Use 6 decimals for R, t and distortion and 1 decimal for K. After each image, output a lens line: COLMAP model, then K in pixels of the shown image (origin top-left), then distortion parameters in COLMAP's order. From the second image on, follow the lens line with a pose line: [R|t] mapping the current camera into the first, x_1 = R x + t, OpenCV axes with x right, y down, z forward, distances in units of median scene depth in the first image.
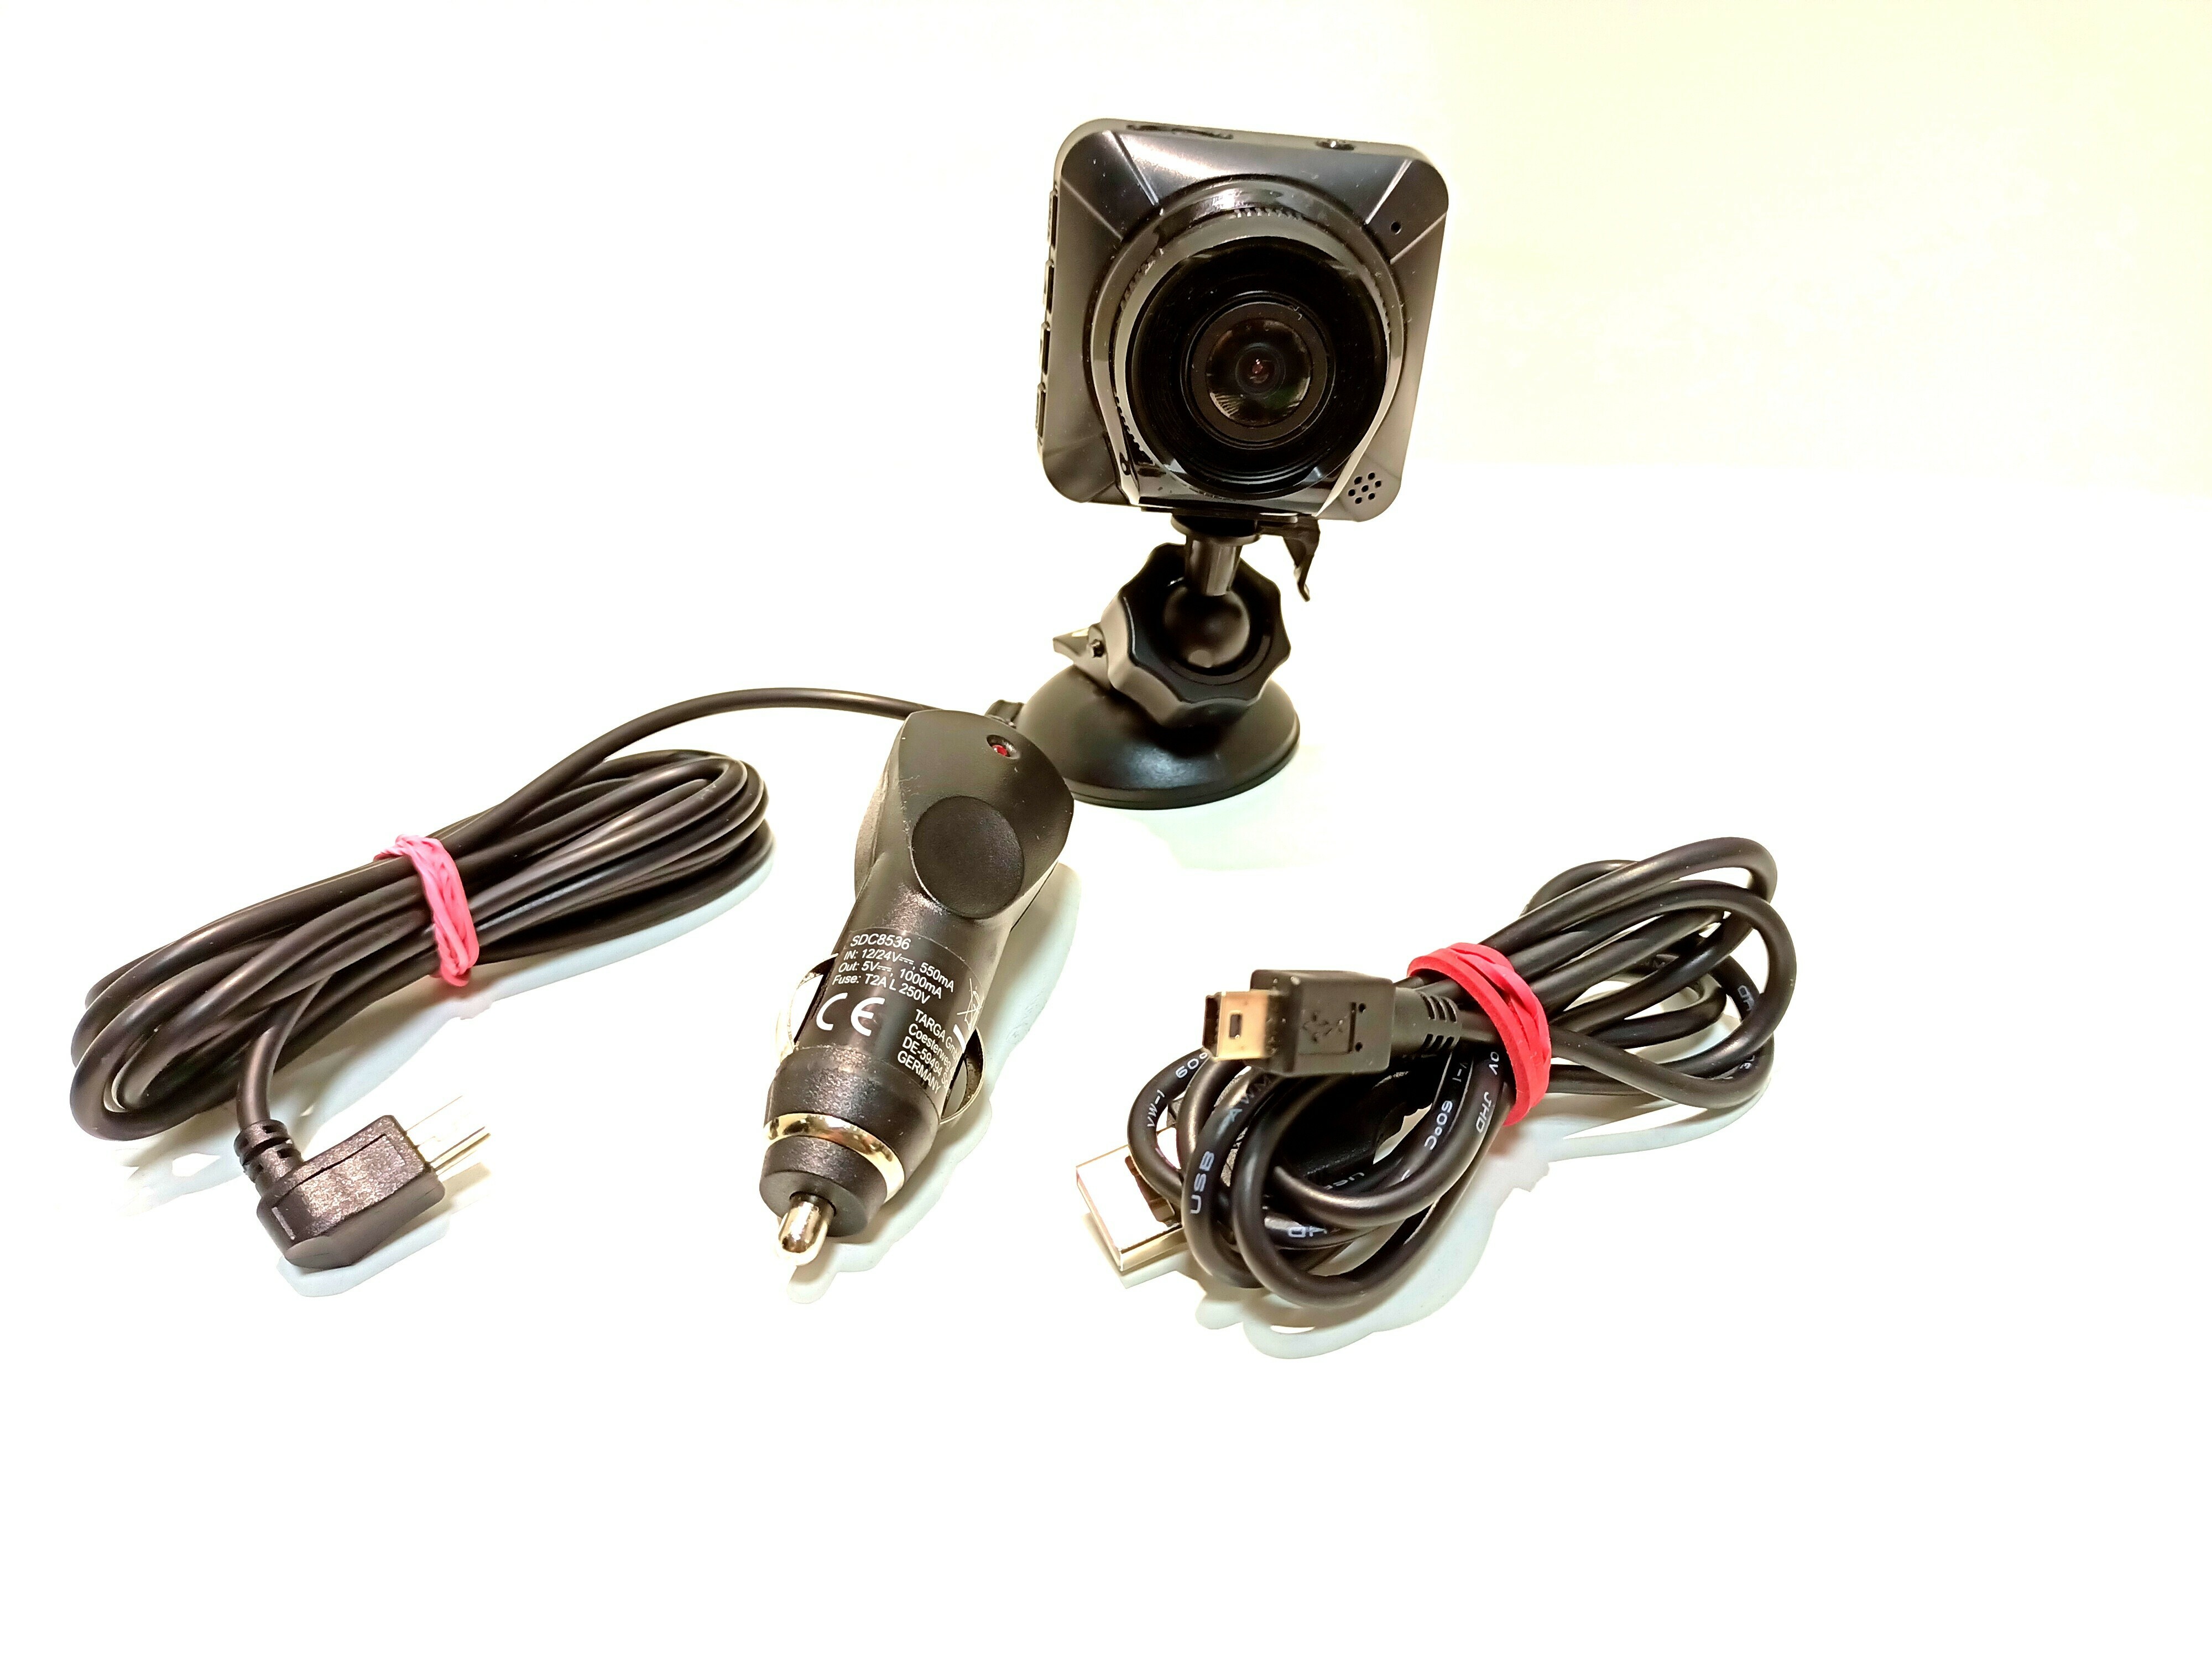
lens RADIAL K [[1735.6, 0, 1114.6], [0, 1735.6, 836.7], [0, 0, 1]] dist [0.046246, -0.000502]
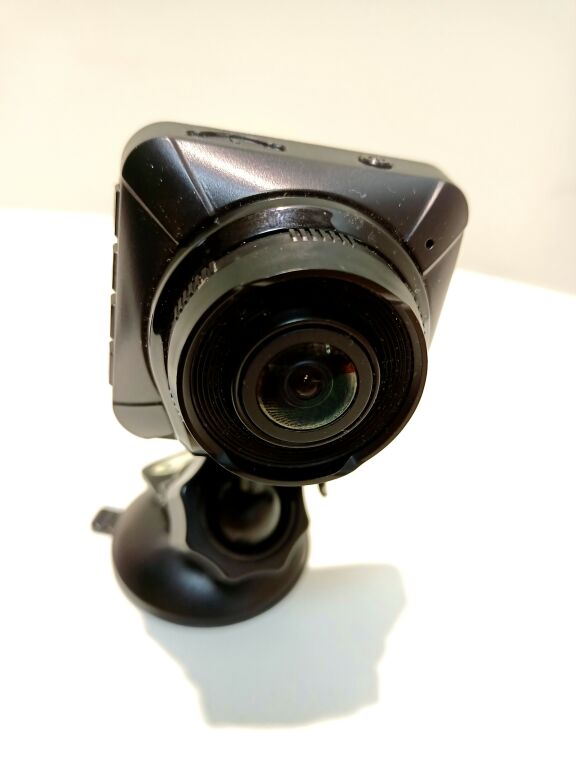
lens RADIAL K [[602.6, 0, 286.9], [0, 602.6, 383.0], [0, 0, 1]] dist [0.046246, -0.000502]
pose [[0.991764, 0.023755, 0.125859, 0.024415], [-0.030813, 0.998042, 0.054434, -0.275391], [-0.124319, -0.057864, 0.990554, 0.617838]]
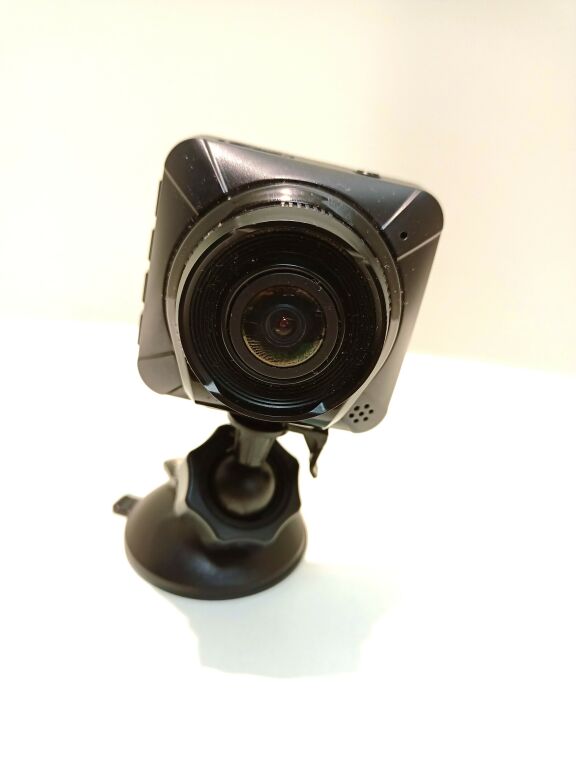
lens RADIAL K [[602.6, 0, 288.0], [0, 602.6, 383.0], [0, 0, 1]] dist [0.046246, -0.000502]
pose [[0.990599, 0.136759, -0.003259, 0.088718], [-0.136084, 0.982713, -0.125521, -0.164740], [-0.013964, 0.124785, 0.992086, 0.547170]]
